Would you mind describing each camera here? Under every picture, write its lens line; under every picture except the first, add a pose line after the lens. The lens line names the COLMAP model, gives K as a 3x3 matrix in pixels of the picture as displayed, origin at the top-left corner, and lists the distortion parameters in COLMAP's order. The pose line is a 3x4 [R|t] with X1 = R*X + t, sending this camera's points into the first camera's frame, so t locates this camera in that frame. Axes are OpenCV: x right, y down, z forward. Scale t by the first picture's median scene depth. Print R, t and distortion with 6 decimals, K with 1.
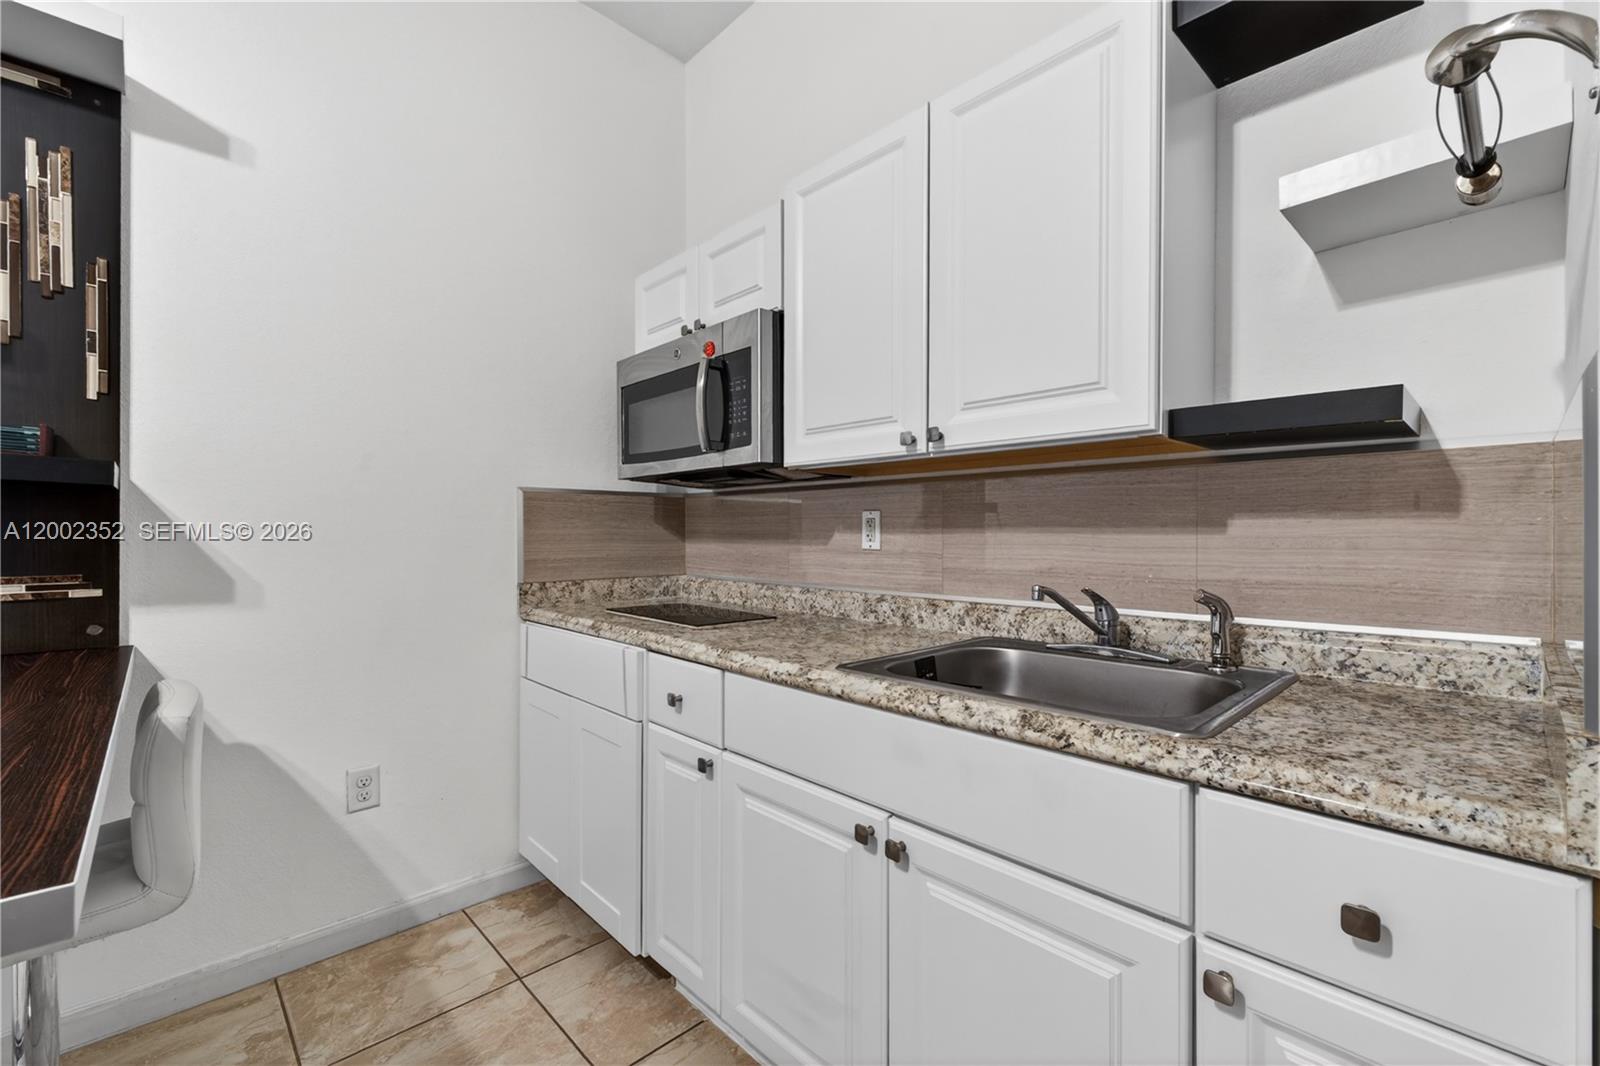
lens RADIAL K [[676.5, 0, 800.3], [0, 676.5, 537.6], [0, 0, 1]] dist [-0.000347, -0.000864]
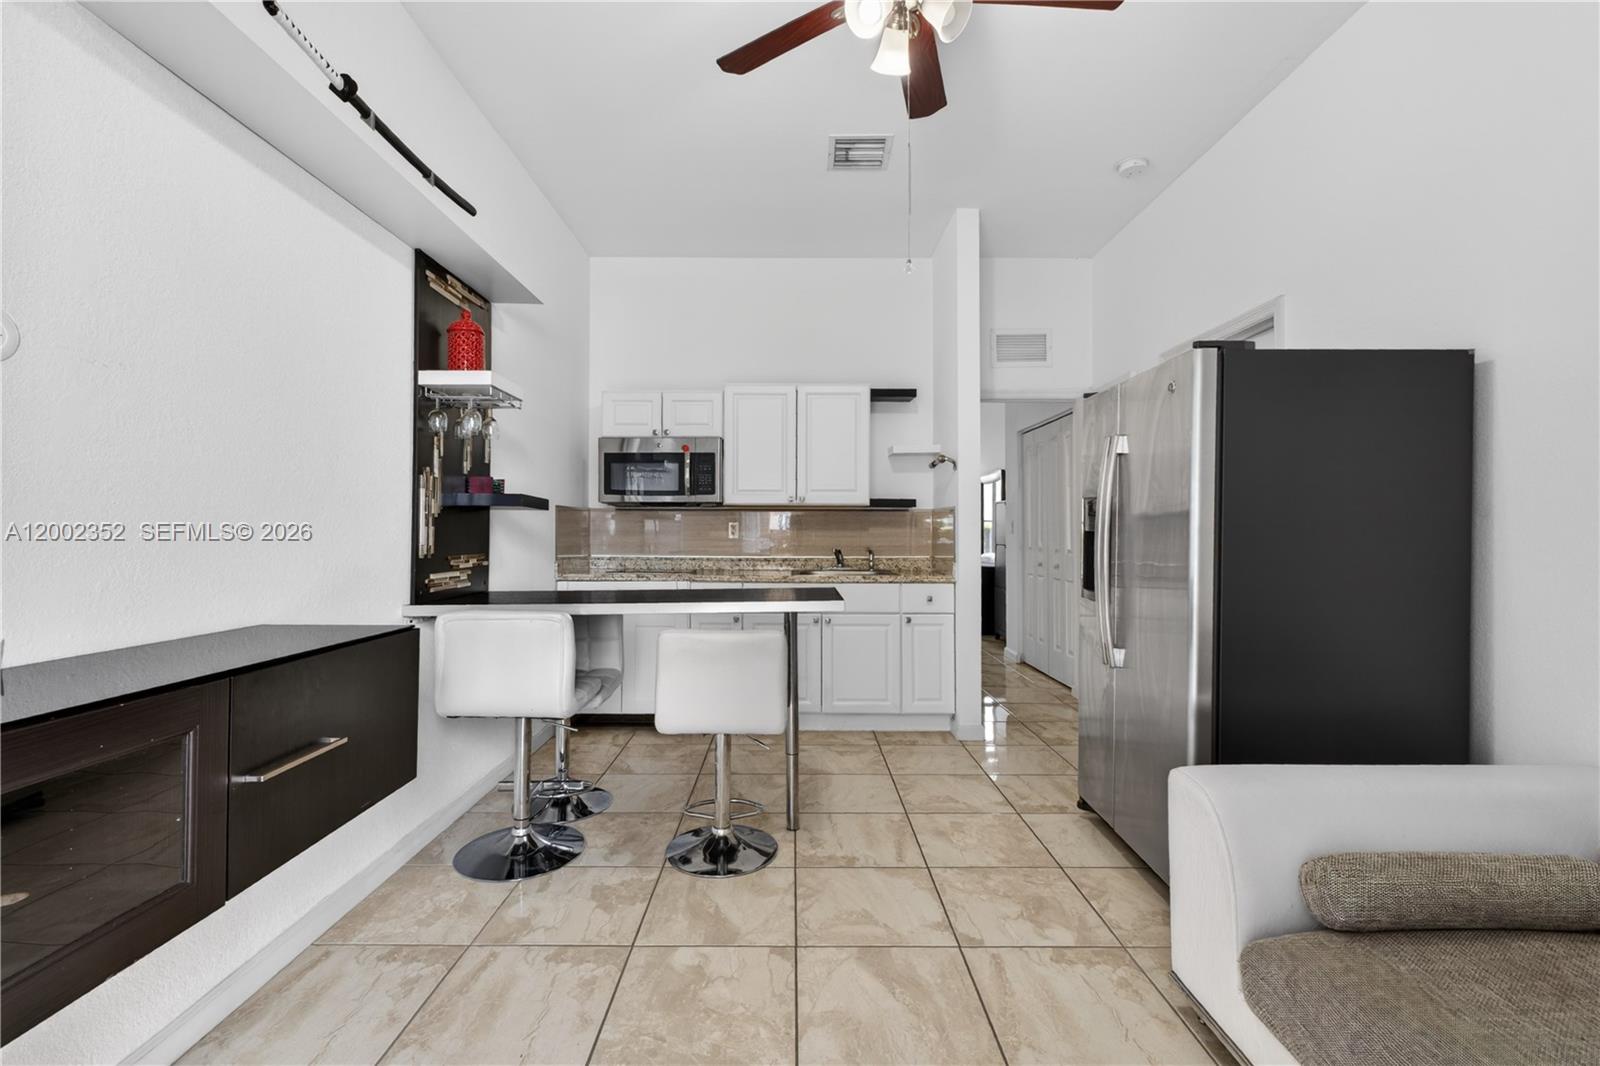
lens RADIAL K [[676.5, 0, 796.8], [0, 676.5, 530.0], [0, 0, 1]] dist [-0.000347, -0.000864]
pose [[0.680883, 0.001903, 0.732389, -1.601542], [0.002719, 0.999983, -0.005126, 0.000117], [-0.732387, 0.005481, 0.680867, -0.810155]]
